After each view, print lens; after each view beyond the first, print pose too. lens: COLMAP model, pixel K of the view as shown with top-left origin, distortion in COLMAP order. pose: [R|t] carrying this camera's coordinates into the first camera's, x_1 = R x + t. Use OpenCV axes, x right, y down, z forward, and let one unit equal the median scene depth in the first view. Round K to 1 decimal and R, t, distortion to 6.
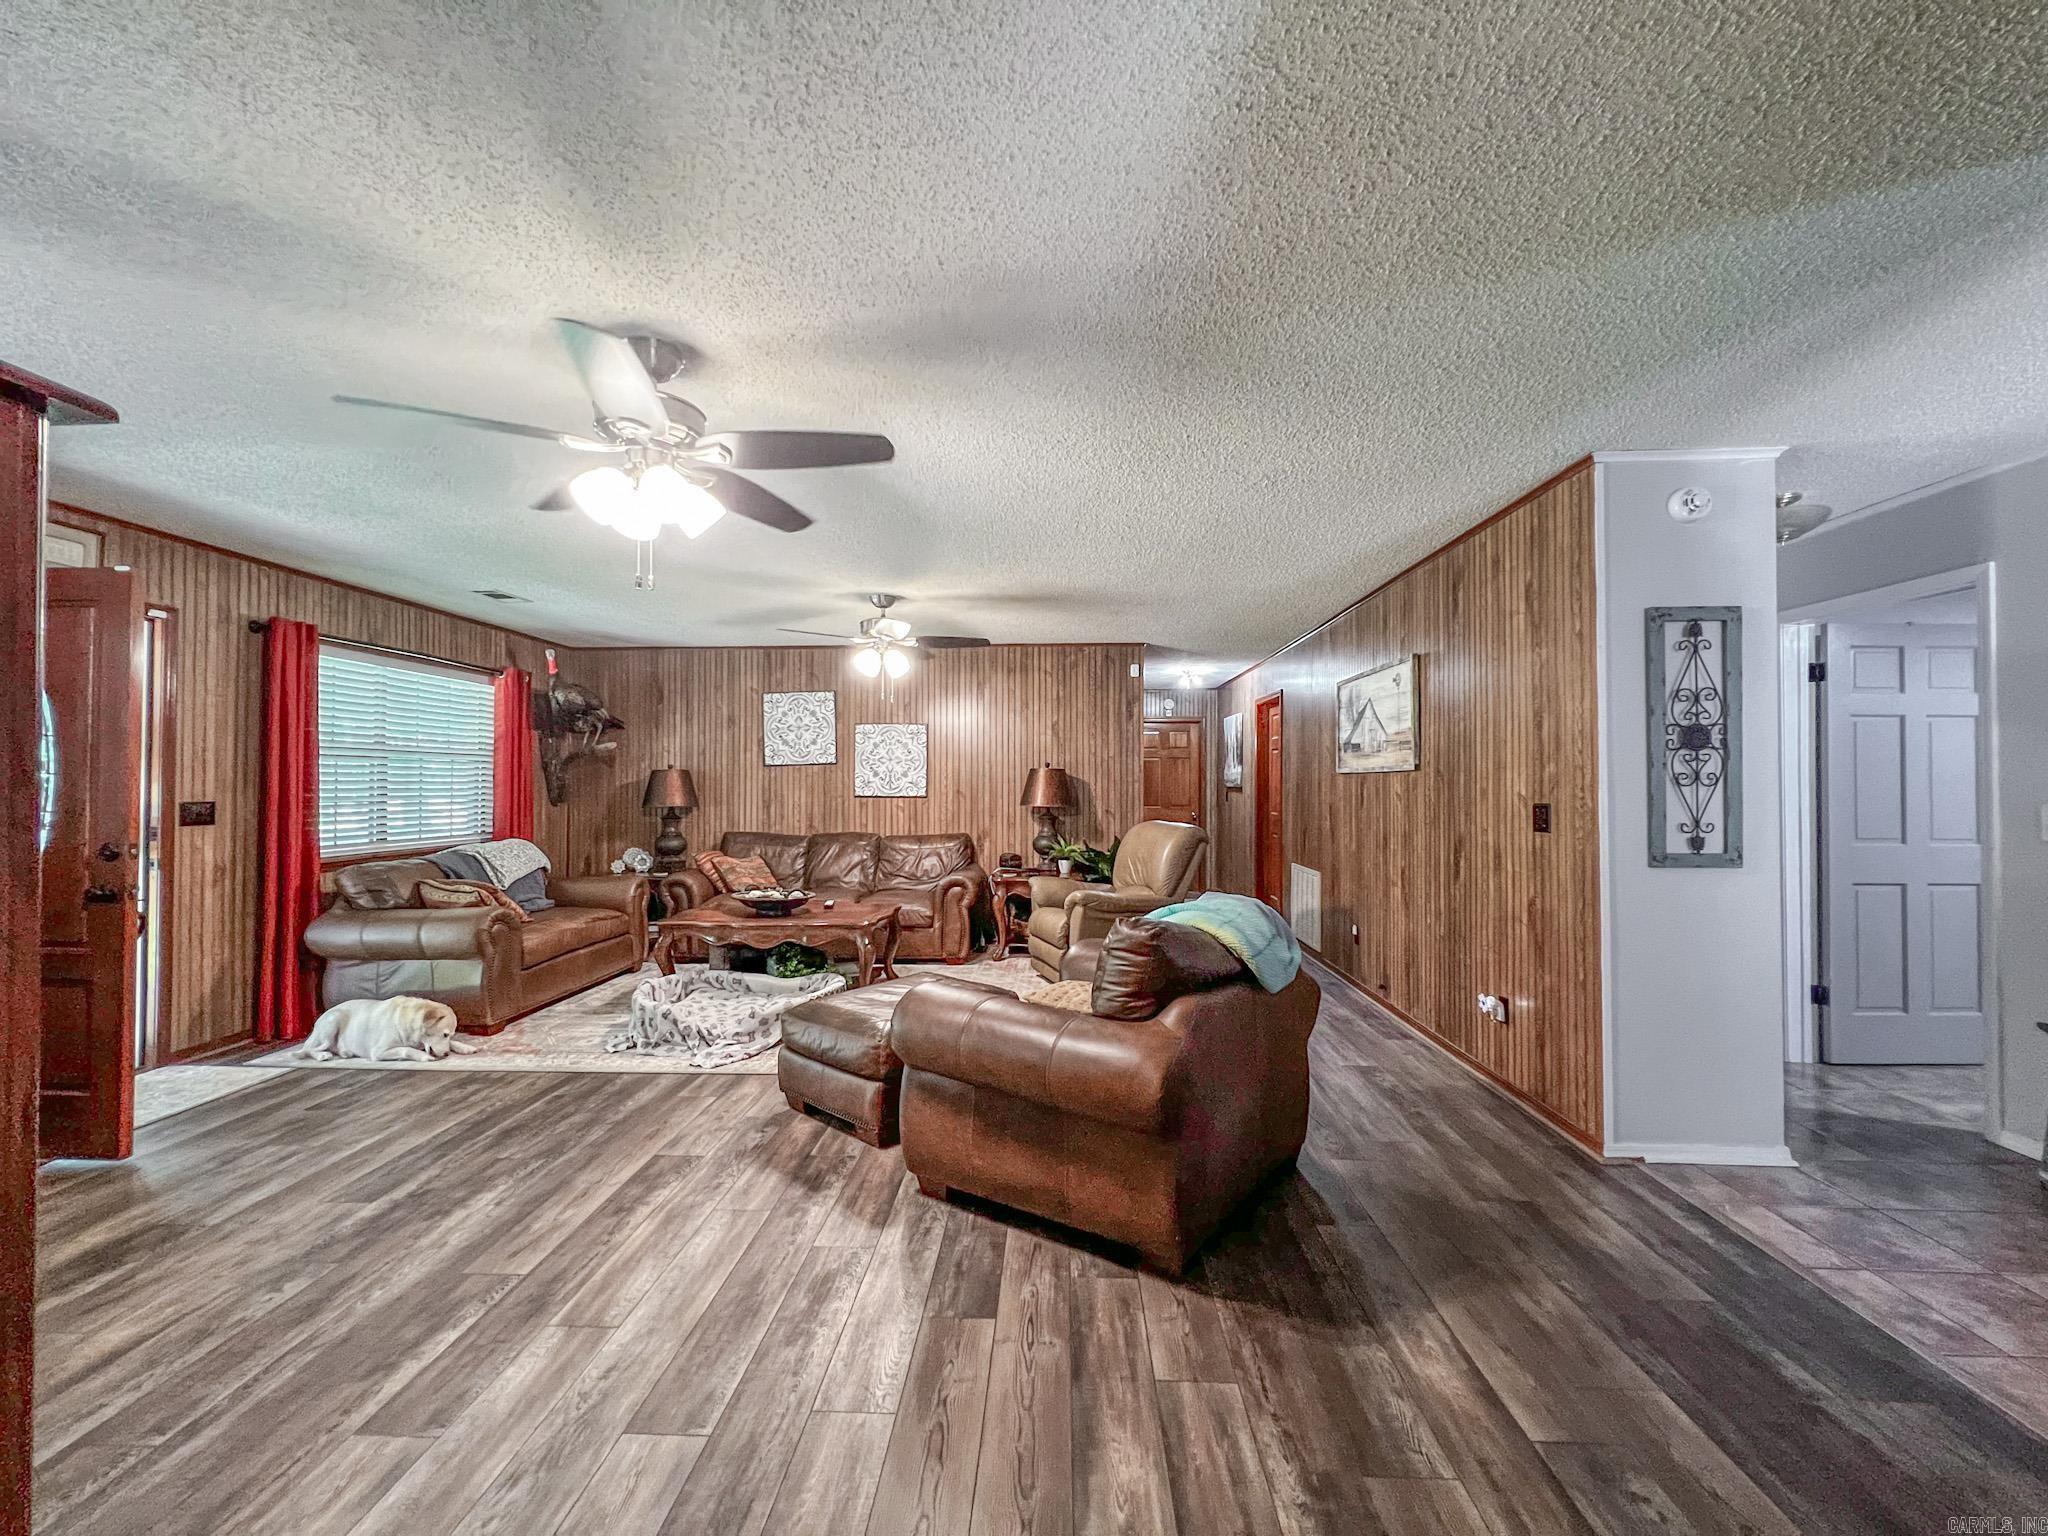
lens RADIAL K [[814.0, 0, 1024.7], [0, 814.0, 772.7], [0, 0, 1]] dist [0.000108, 0.000151]
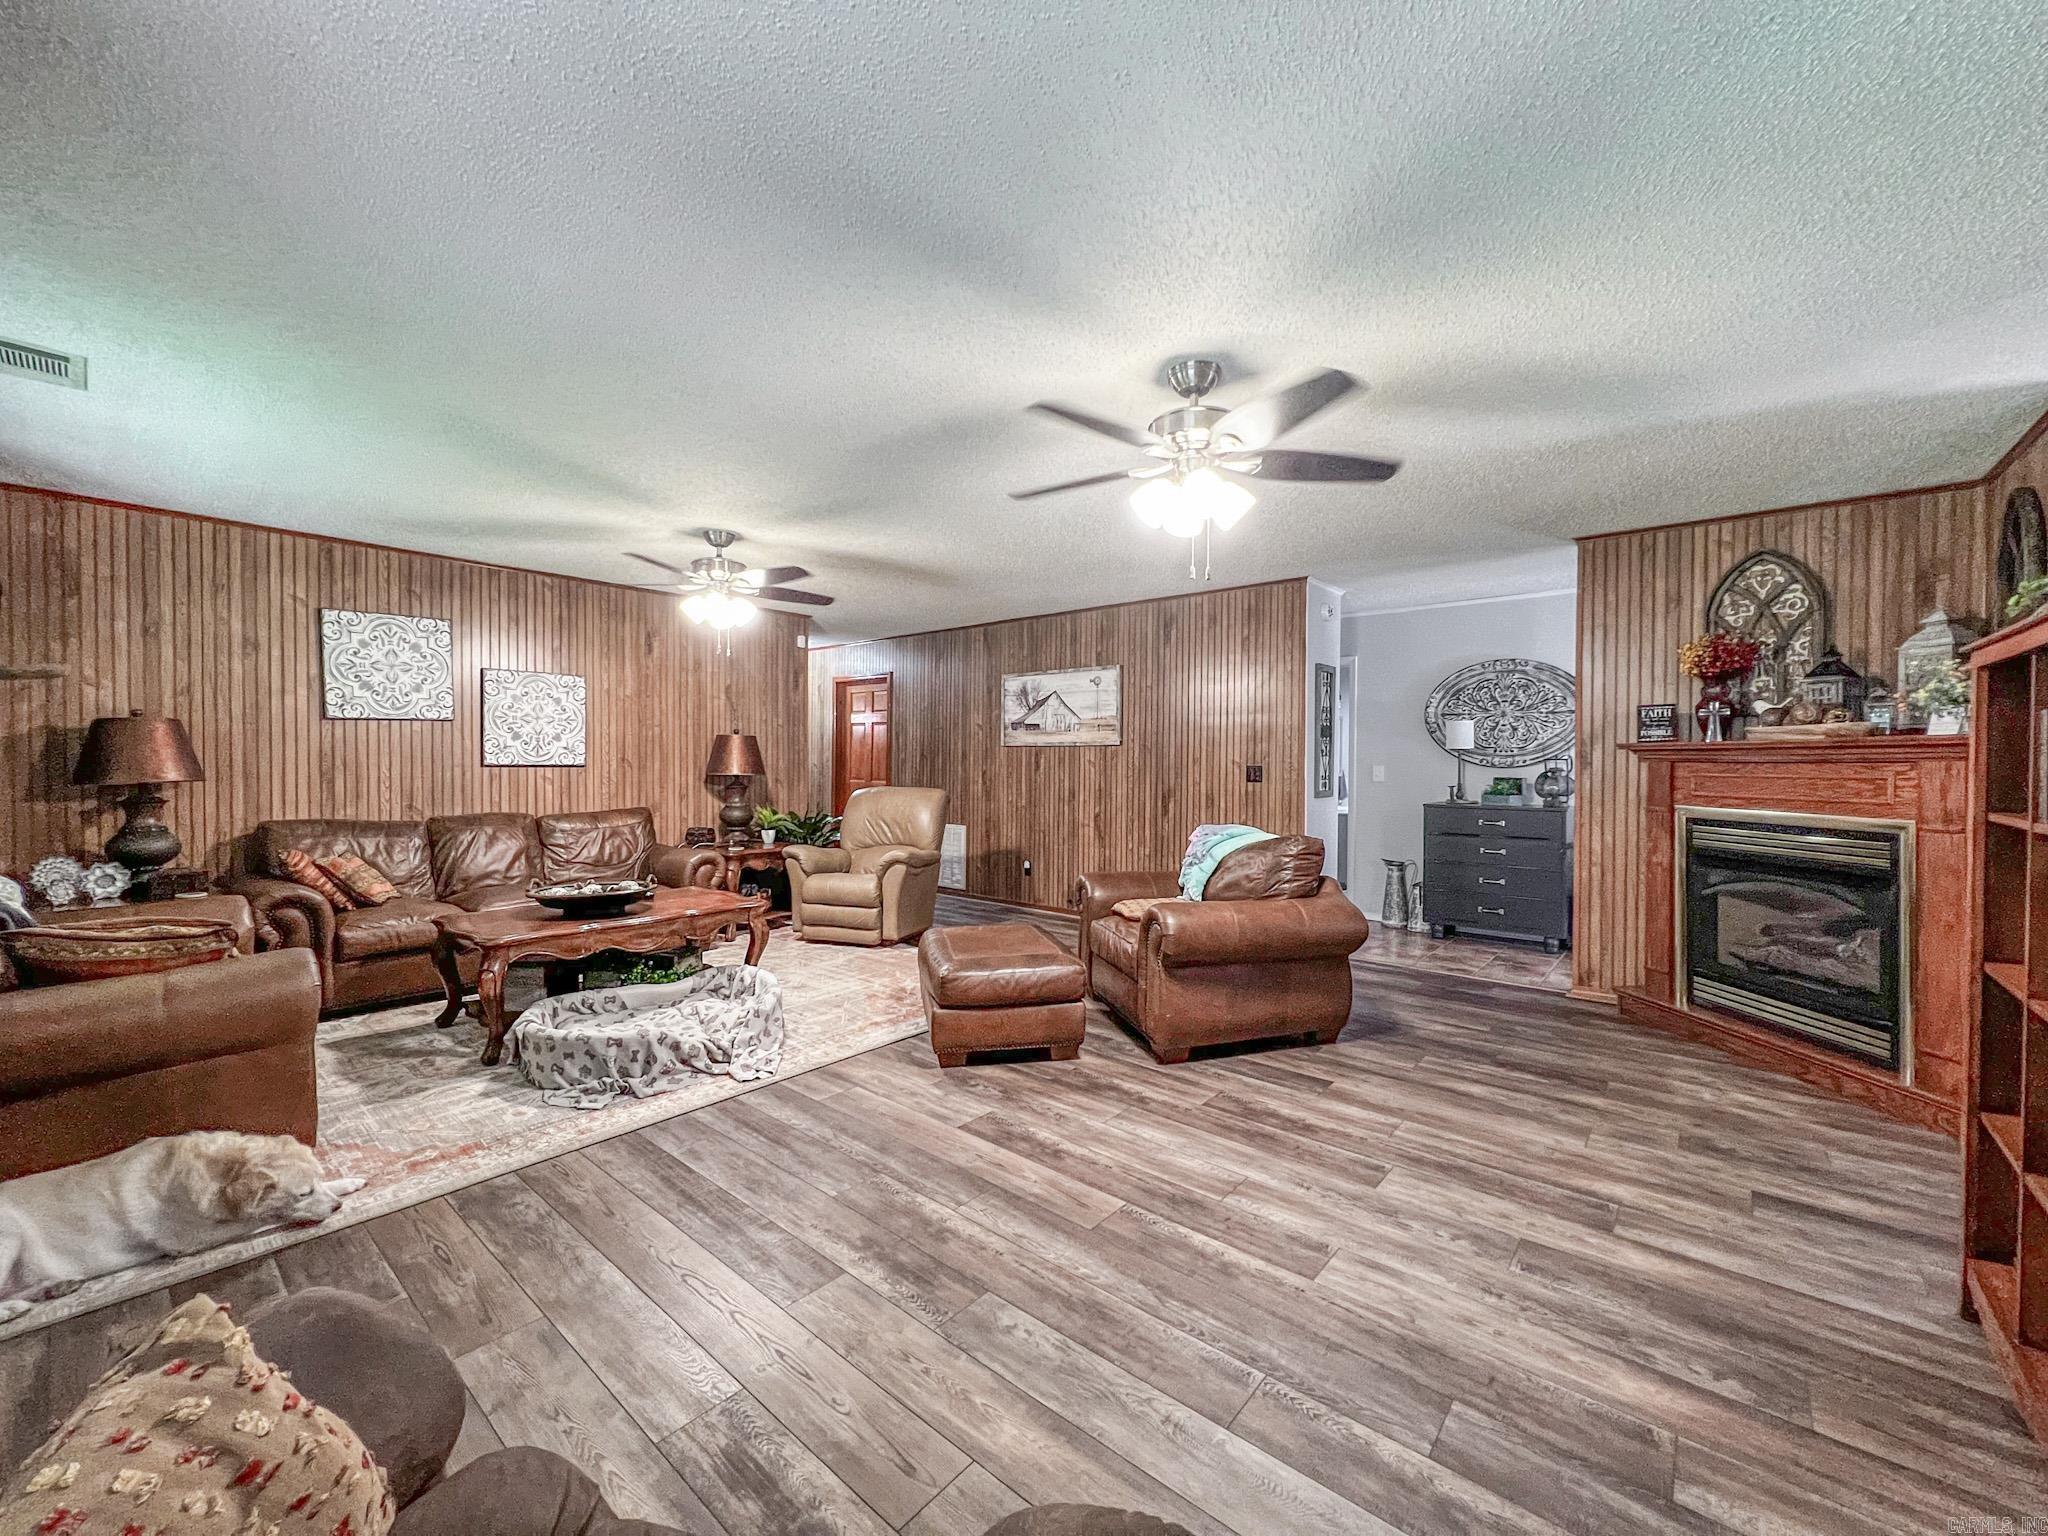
lens RADIAL K [[814.0, 0, 1018.7], [0, 814.0, 771.0], [0, 0, 1]] dist [0.000108, 0.000151]
pose [[0.620715, -0.006325, 0.784011, -0.863905], [-0.018398, 0.999575, 0.022630, 0.015180], [-0.783820, -0.028471, 0.620335, 0.260033]]
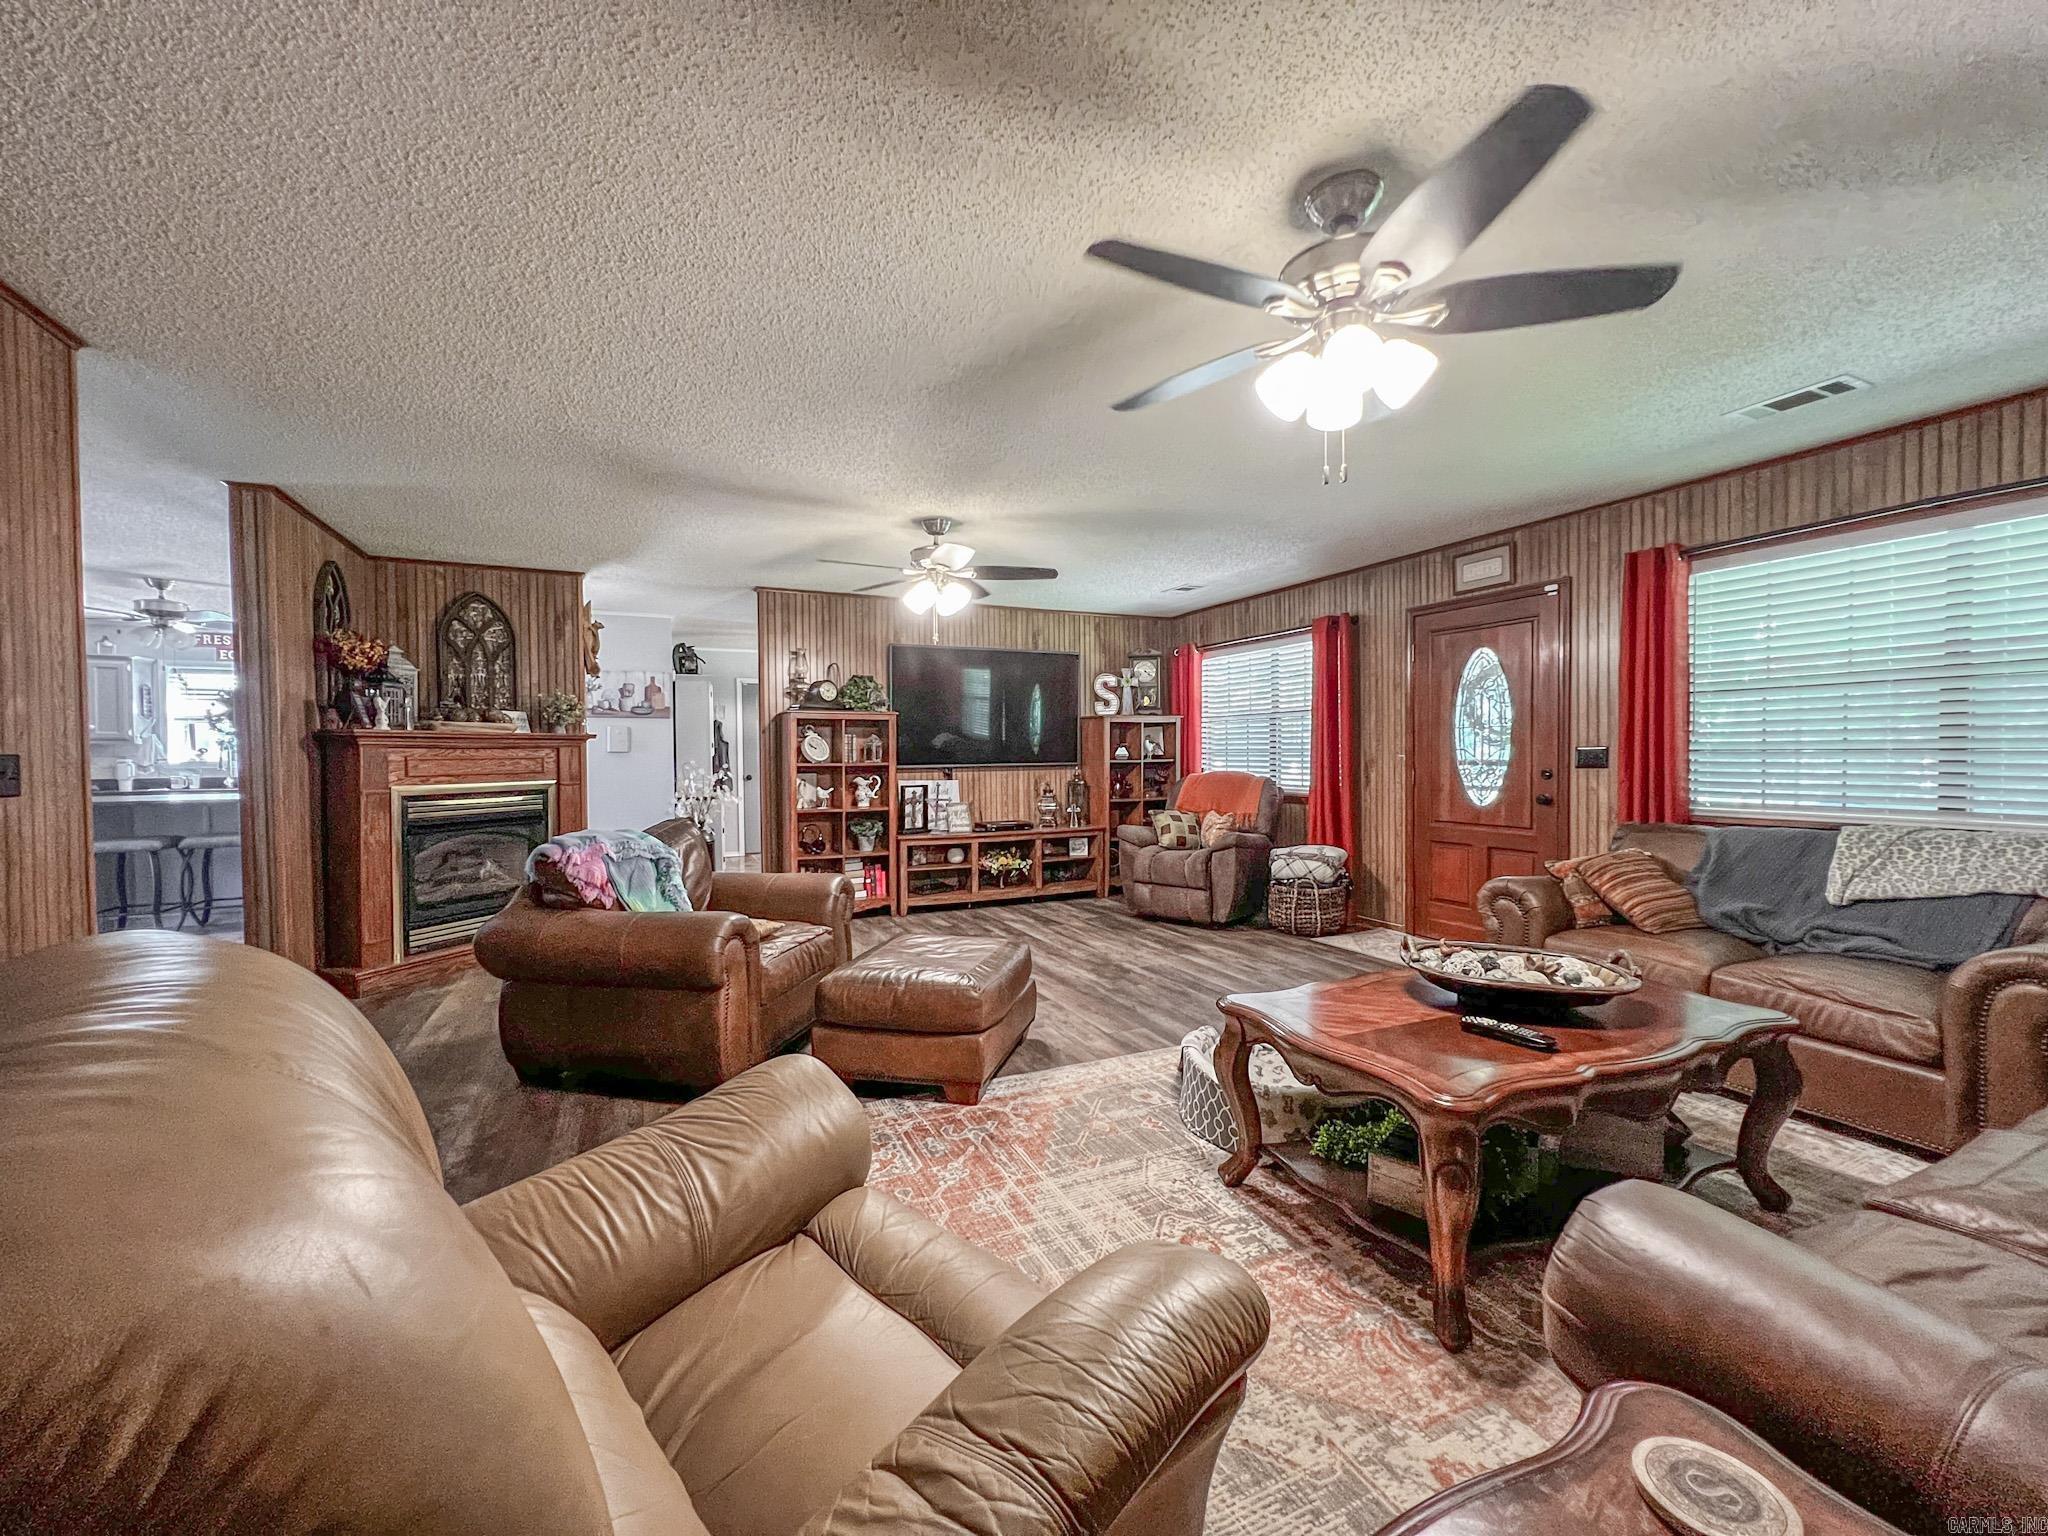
lens RADIAL K [[814.0, 0, 1019.1], [0, 814.0, 768.4], [0, 0, 1]] dist [0.000108, 0.000151]
pose [[-0.892143, 0.014831, -0.451510, 0.160588], [0.015079, 0.999882, 0.003050, 0.050605], [0.451502, -0.004087, -0.892261, 1.641502]]
